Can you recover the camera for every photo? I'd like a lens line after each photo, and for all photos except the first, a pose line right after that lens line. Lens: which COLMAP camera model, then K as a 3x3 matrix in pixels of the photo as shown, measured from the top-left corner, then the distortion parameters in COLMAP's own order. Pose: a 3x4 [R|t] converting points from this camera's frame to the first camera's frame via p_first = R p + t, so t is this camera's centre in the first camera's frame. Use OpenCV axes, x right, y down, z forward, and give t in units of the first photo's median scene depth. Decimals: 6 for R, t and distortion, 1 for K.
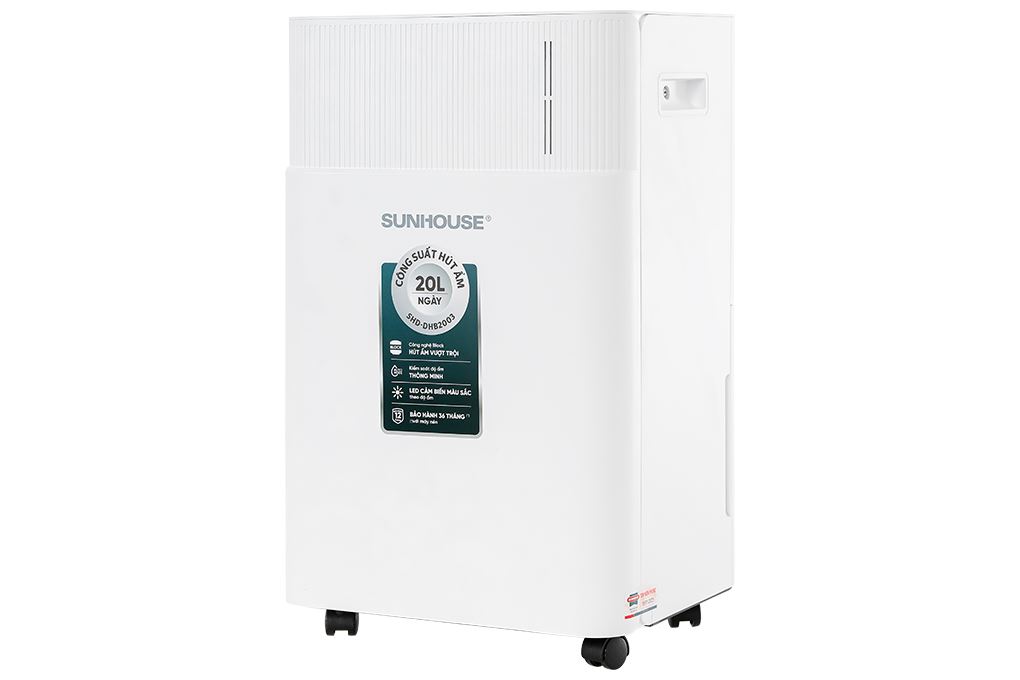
lens RADIAL K [[2585.3, 0, 510.5], [0, 2585.3, 341.5], [0, 0, 1]] dist [-0.496695, 0.000000]
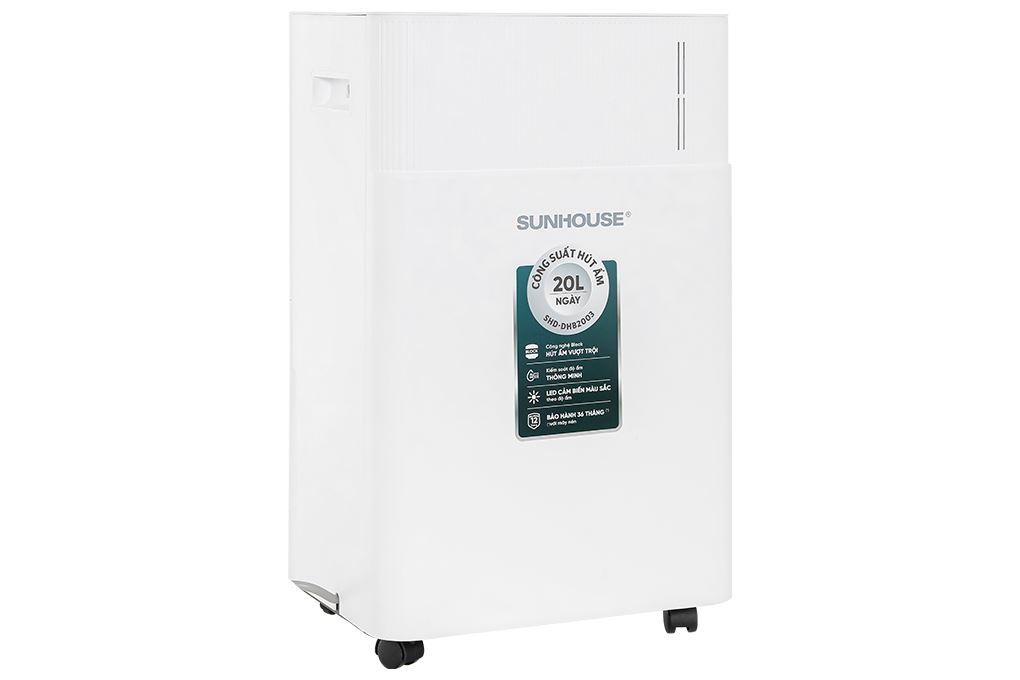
lens RADIAL K [[2585.3, 0, 510.4], [0, 2585.3, 340.7], [0, 0, 1]] dist [-0.496695, 0.000000]
pose [[0.594469, -0.085618, 0.799548, -0.842587], [0.087491, 0.995299, 0.041530, -0.043718], [-0.799345, 0.045265, 0.599165, 0.421144]]
